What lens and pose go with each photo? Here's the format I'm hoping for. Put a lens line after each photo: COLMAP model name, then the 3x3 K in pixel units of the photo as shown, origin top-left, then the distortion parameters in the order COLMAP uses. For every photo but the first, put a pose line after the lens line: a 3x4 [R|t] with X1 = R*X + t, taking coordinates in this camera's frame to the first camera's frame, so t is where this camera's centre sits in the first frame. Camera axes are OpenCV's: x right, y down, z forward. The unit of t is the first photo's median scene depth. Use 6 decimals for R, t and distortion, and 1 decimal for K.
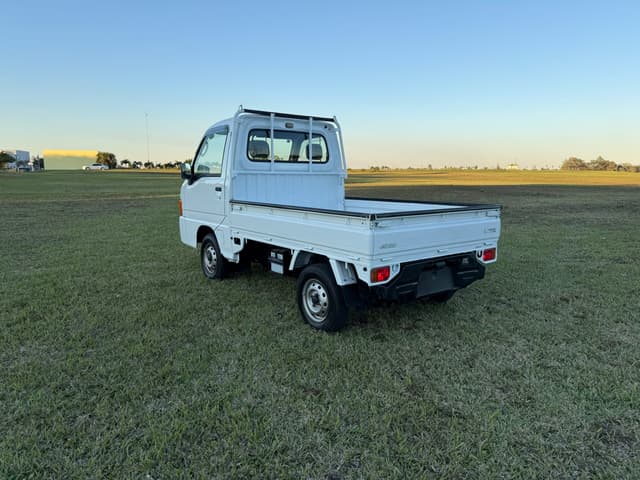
lens RADIAL K [[457.9, 0, 321.6], [0, 457.9, 240.1], [0, 0, 1]] dist [0.041954, -0.040615]
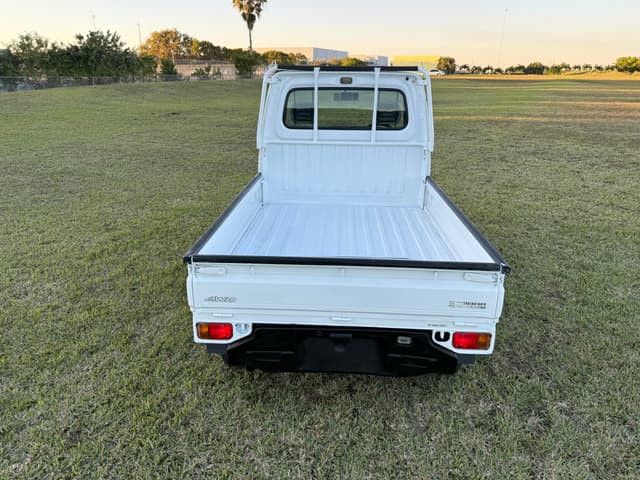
lens RADIAL K [[457.9, 0, 313.5], [0, 457.9, 240.1], [0, 0, 1]] dist [0.041954, -0.040615]
pose [[0.753295, 0.224551, -0.618161, 0.451990], [-0.099464, 0.967994, 0.230422, -0.171350], [0.650118, -0.112091, 0.751520, 0.368643]]
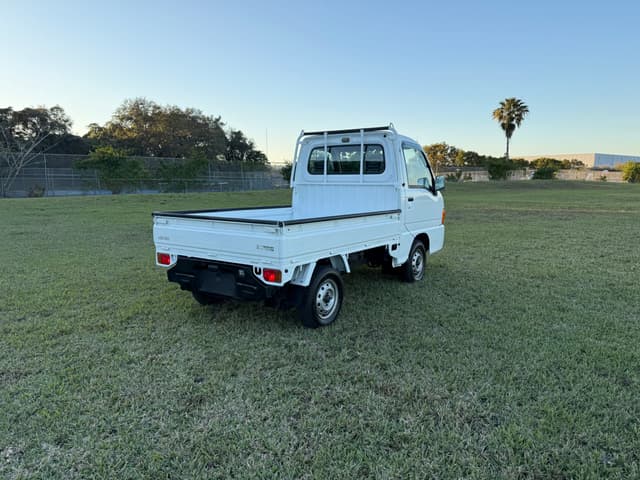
lens RADIAL K [[457.9, 0, 316.9], [0, 457.9, 247.4], [0, 0, 1]] dist [0.041954, -0.040615]
pose [[0.295163, 0.129013, -0.946697, 1.015231], [-0.138172, 0.986190, 0.091316, -0.095457], [0.945403, 0.103854, 0.308913, 0.663913]]
